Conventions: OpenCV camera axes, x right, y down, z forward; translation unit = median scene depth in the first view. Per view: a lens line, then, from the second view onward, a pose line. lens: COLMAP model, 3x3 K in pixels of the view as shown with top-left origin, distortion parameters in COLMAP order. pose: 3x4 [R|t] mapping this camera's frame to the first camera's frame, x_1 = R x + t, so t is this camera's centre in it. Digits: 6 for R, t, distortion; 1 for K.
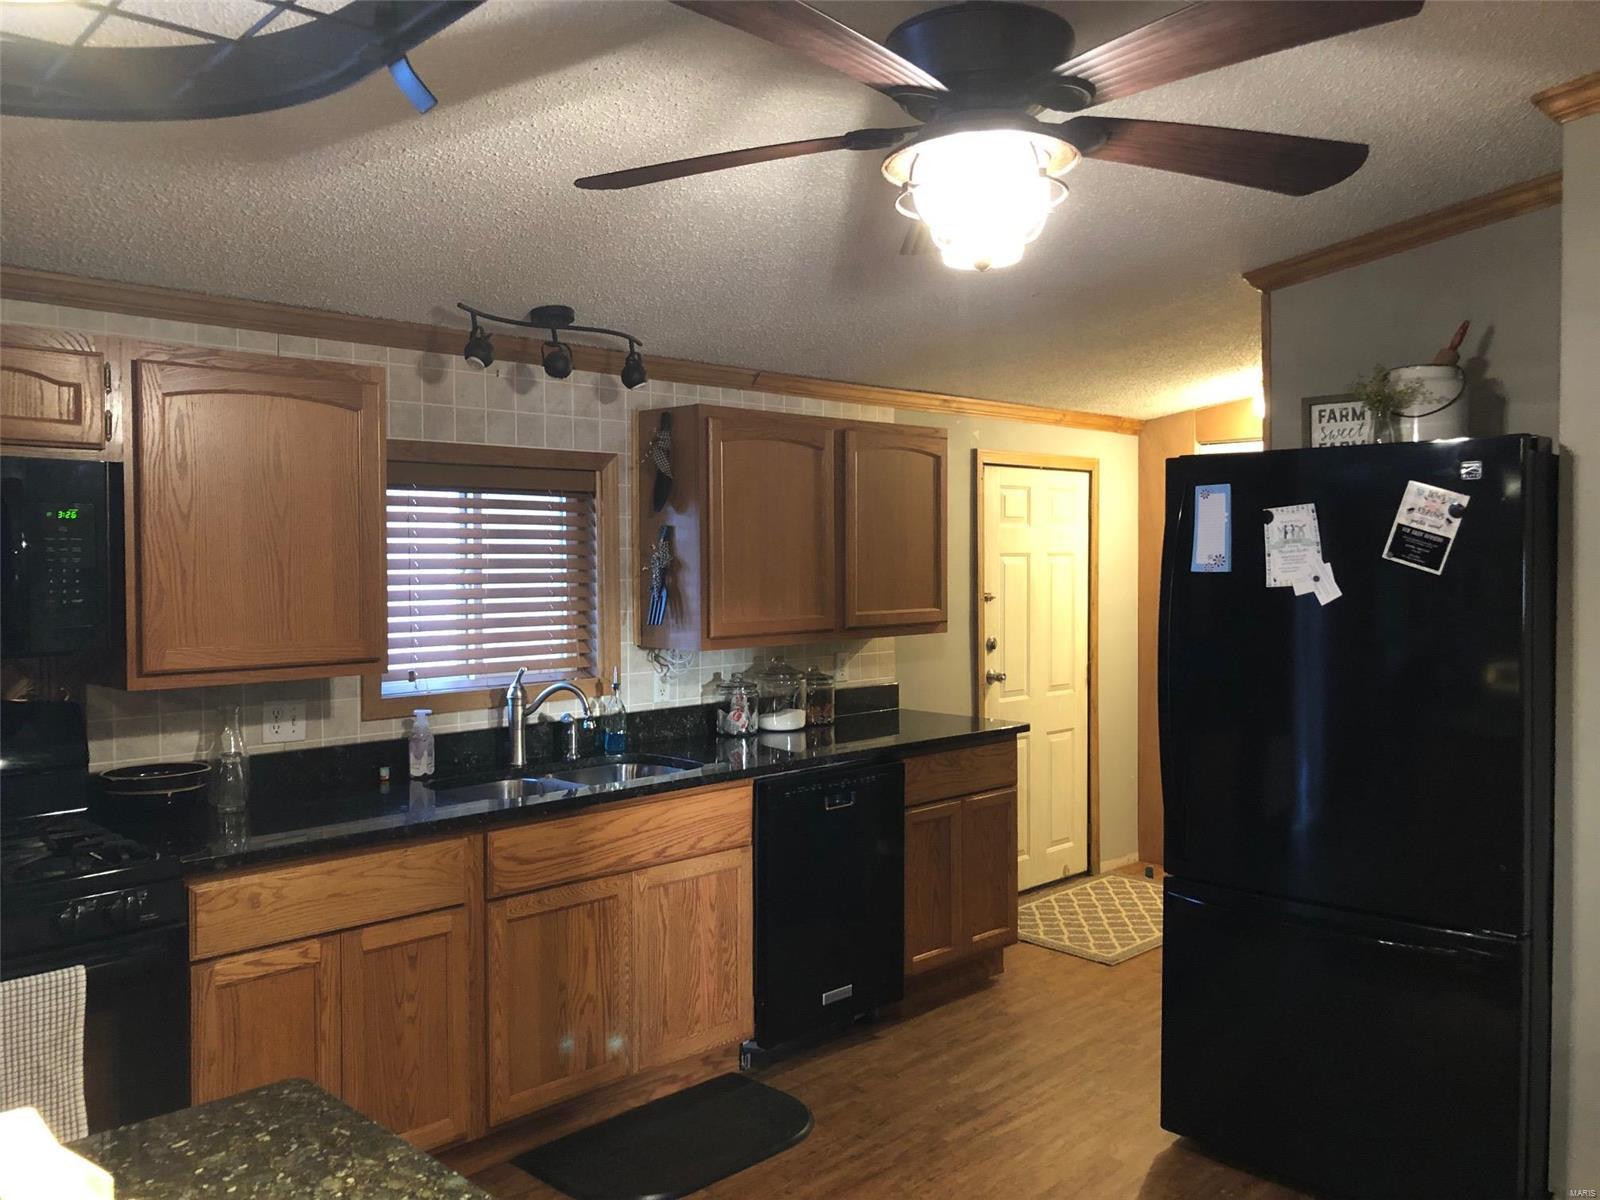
lens RADIAL K [[1282.1, 0, 797.2], [0, 1282.1, 548.6], [0, 0, 1]] dist [0.068699, -0.058597]
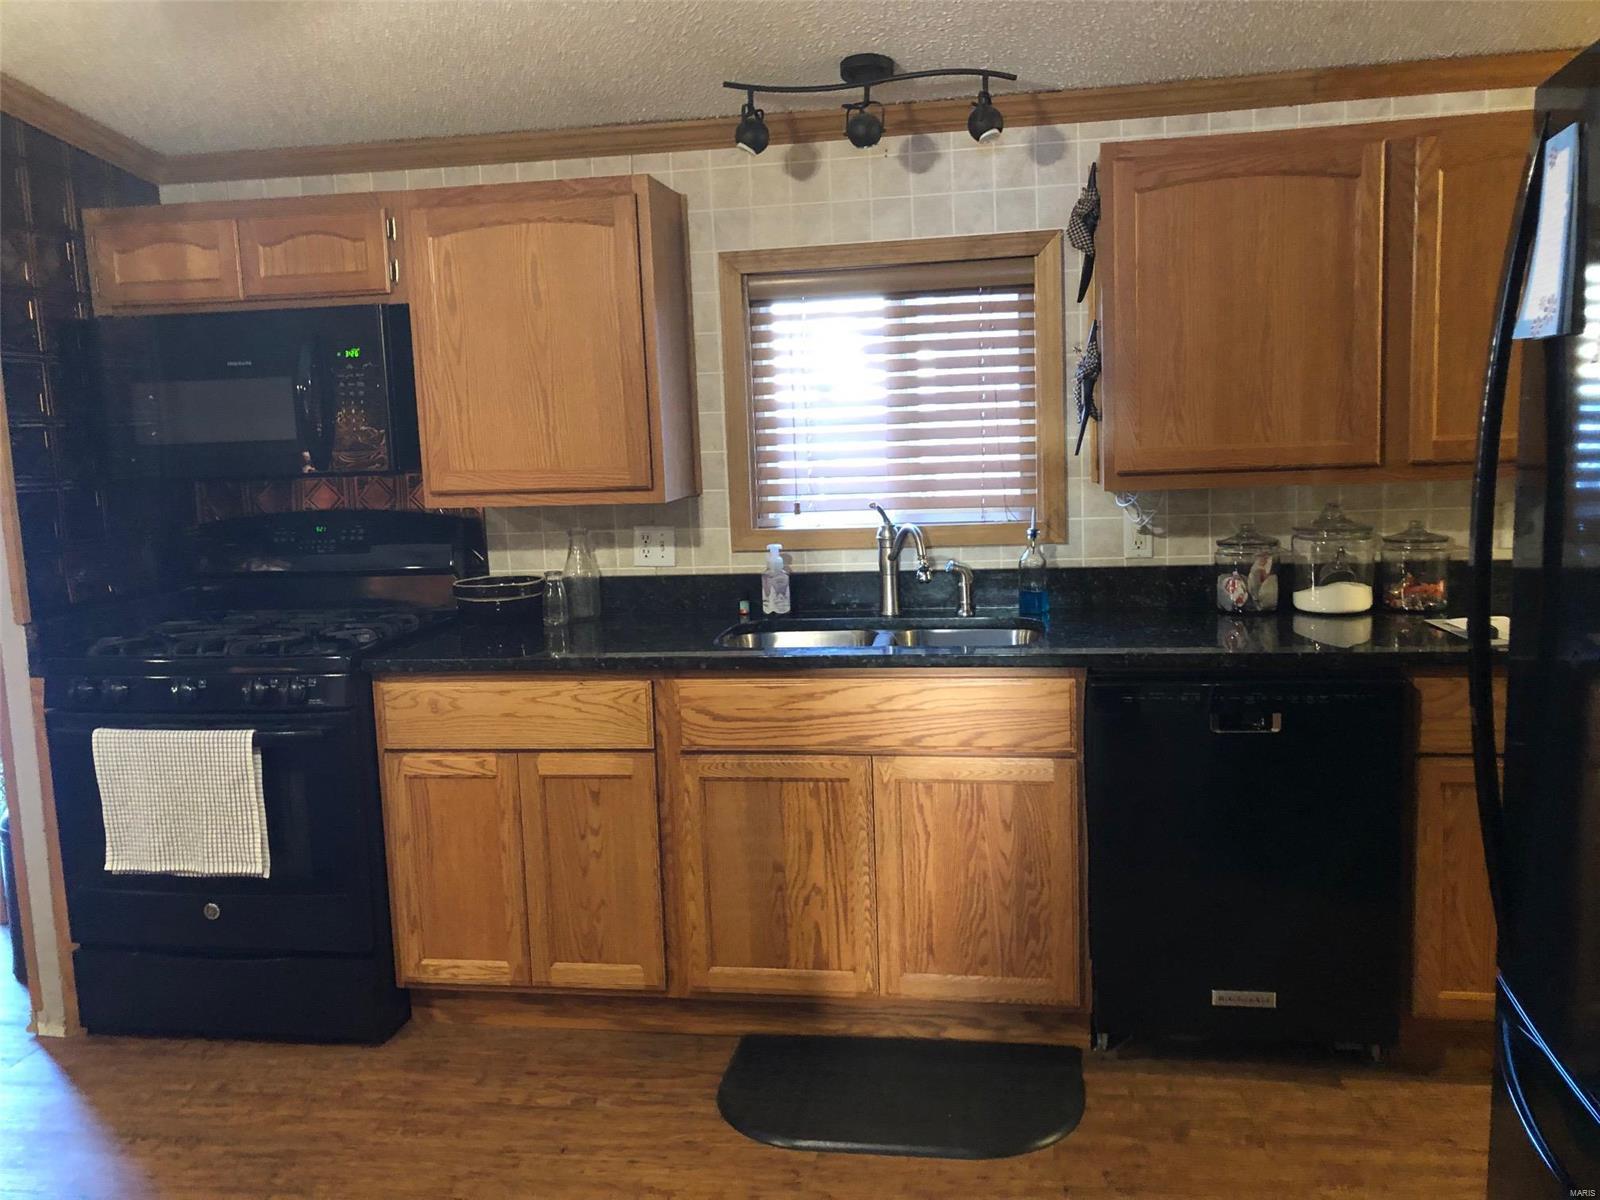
lens RADIAL K [[1315.6, 0, 742.9], [0, 1315.6, 537.0], [0, 0, 1]] dist [0.098147, -0.091653]
pose [[0.600715, 0.055721, -0.797519, 0.490891], [0.041662, 0.994031, 0.100833, 0.025735], [0.798377, -0.093798, 0.594808, 0.459240]]
